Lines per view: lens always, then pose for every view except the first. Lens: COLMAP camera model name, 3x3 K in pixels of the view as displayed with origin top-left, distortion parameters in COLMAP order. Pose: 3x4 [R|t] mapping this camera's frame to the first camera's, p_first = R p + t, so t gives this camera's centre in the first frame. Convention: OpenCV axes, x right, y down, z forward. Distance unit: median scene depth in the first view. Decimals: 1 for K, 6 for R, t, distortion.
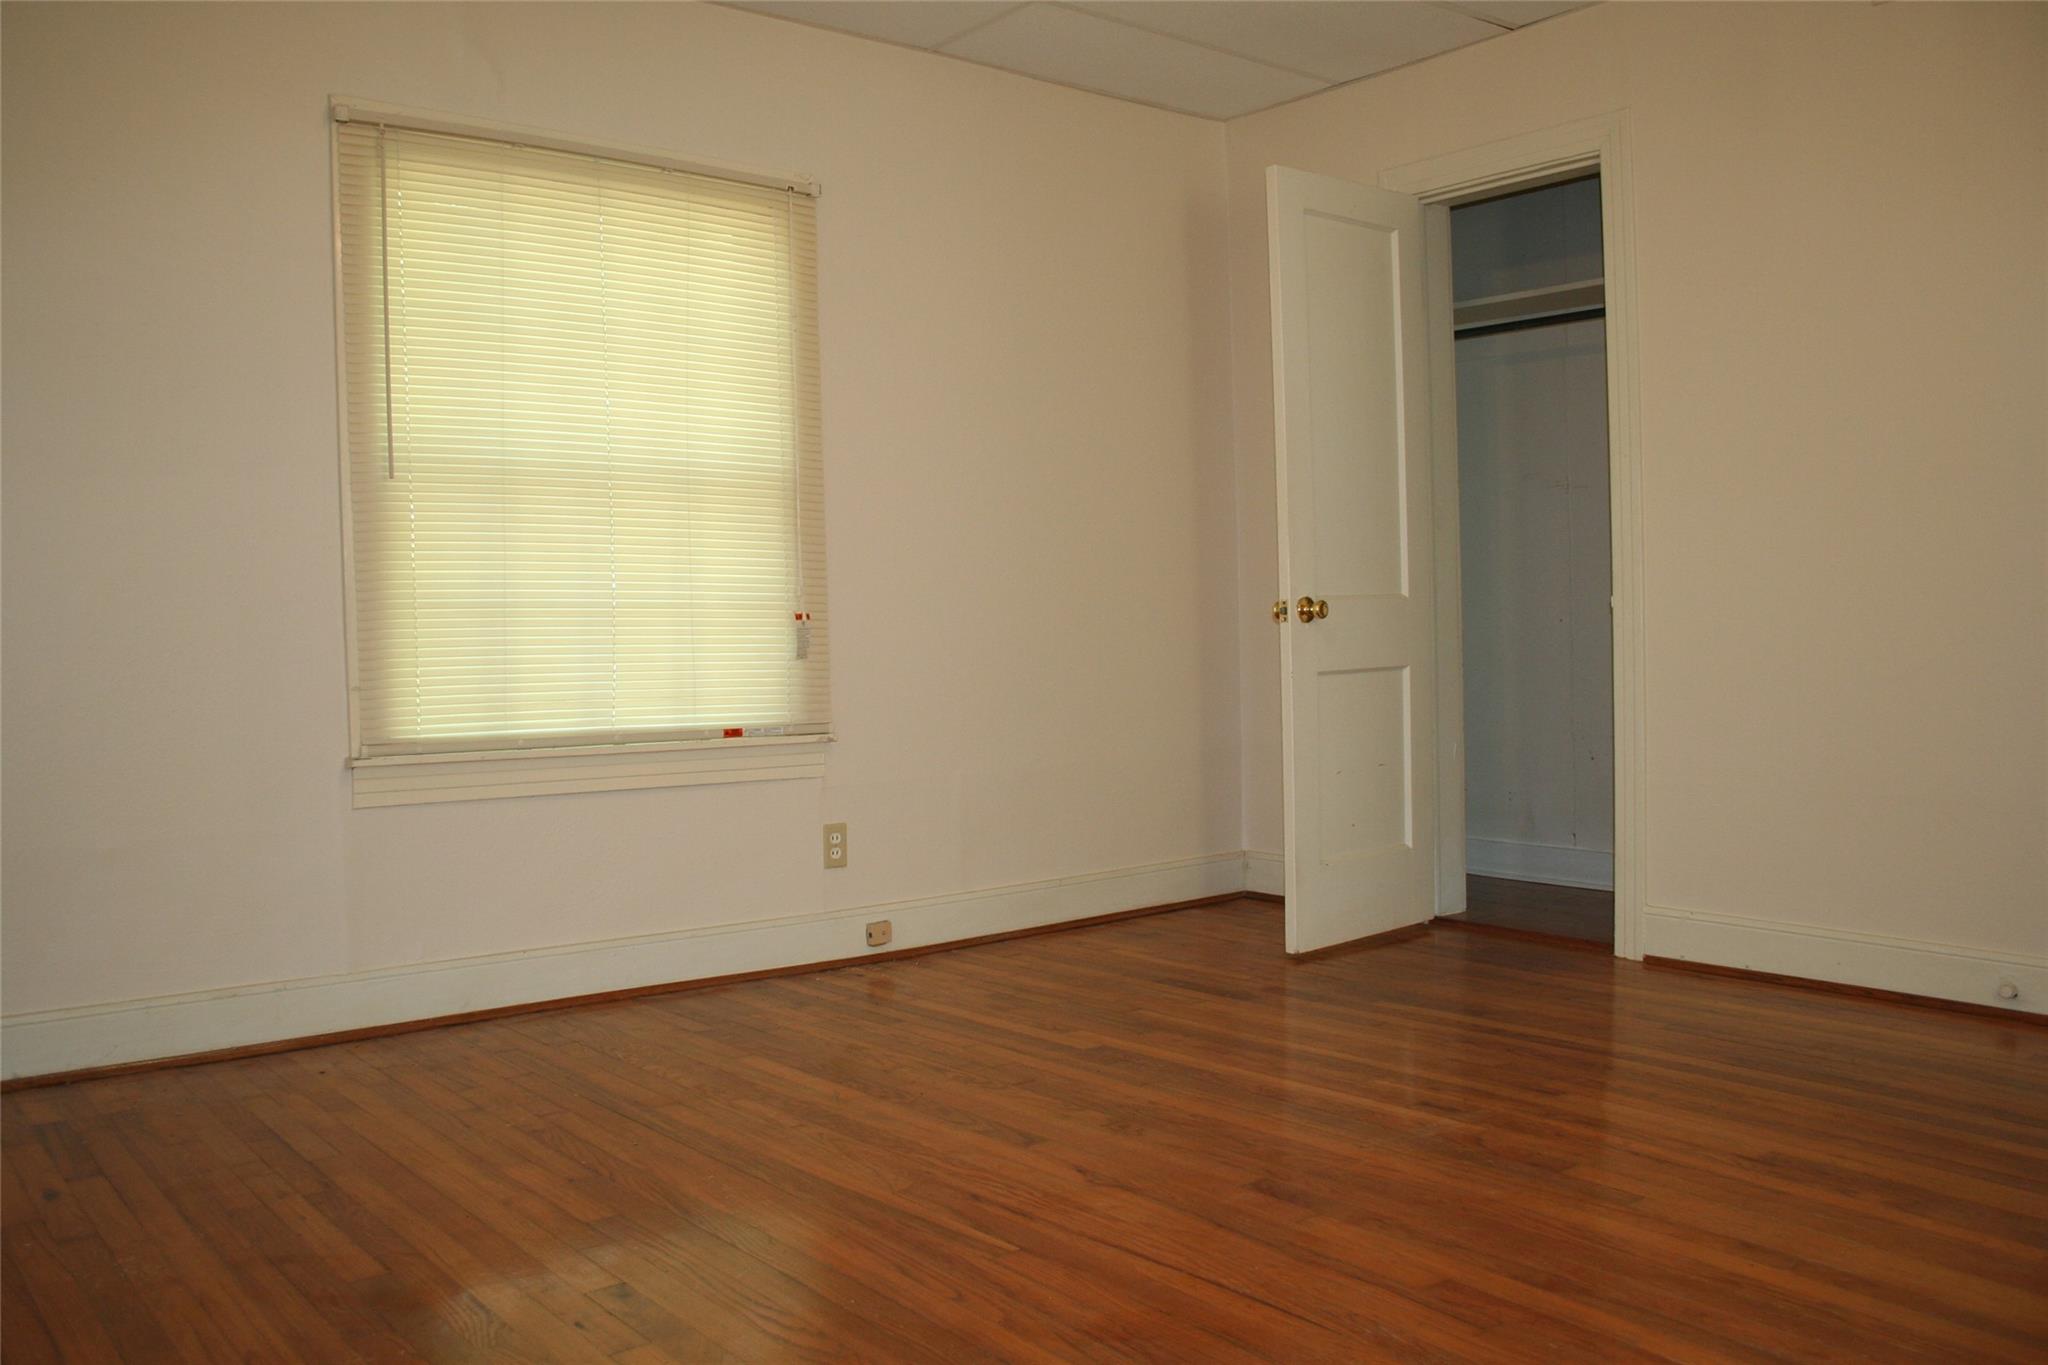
lens RADIAL K [[1730.1, 0, 1005.5], [0, 1730.1, 678.2], [0, 0, 1]] dist [-0.138151, 0.108775]
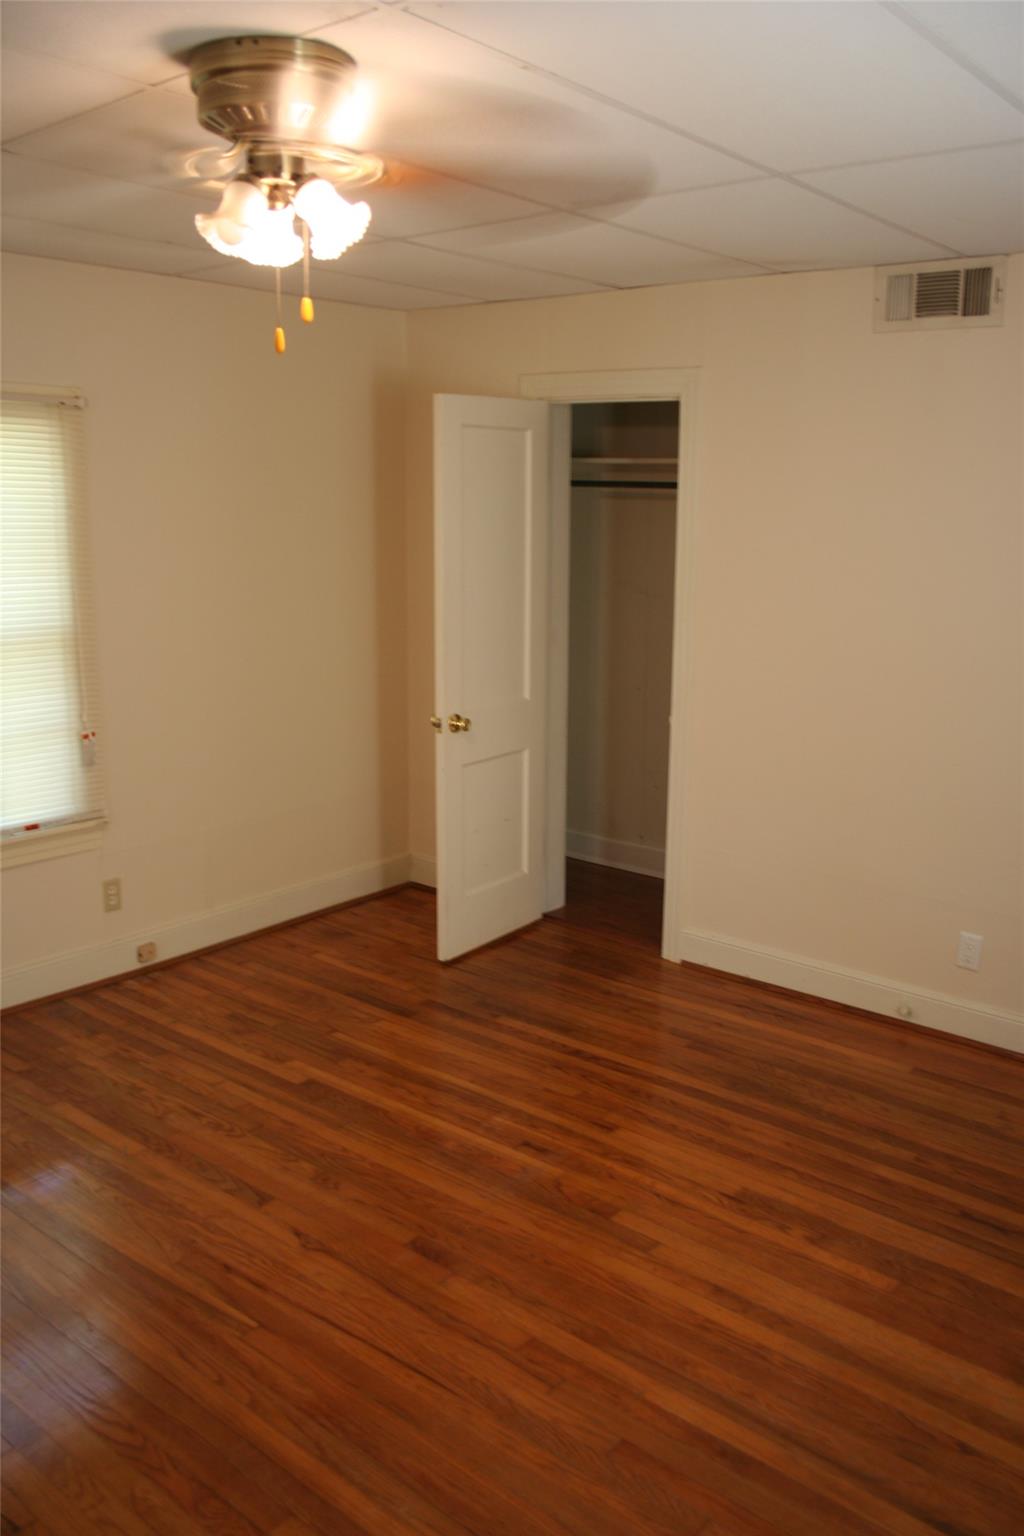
lens RADIAL K [[1297.6, 0, 498.6], [0, 1297.6, 809.9], [0, 0, 1]] dist [-0.138151, 0.108775]
pose [[0.979762, -0.014719, 0.199624, -0.000649], [-0.023656, 0.981789, 0.188498, -0.232758], [-0.198763, -0.189406, 0.961571, -0.031138]]
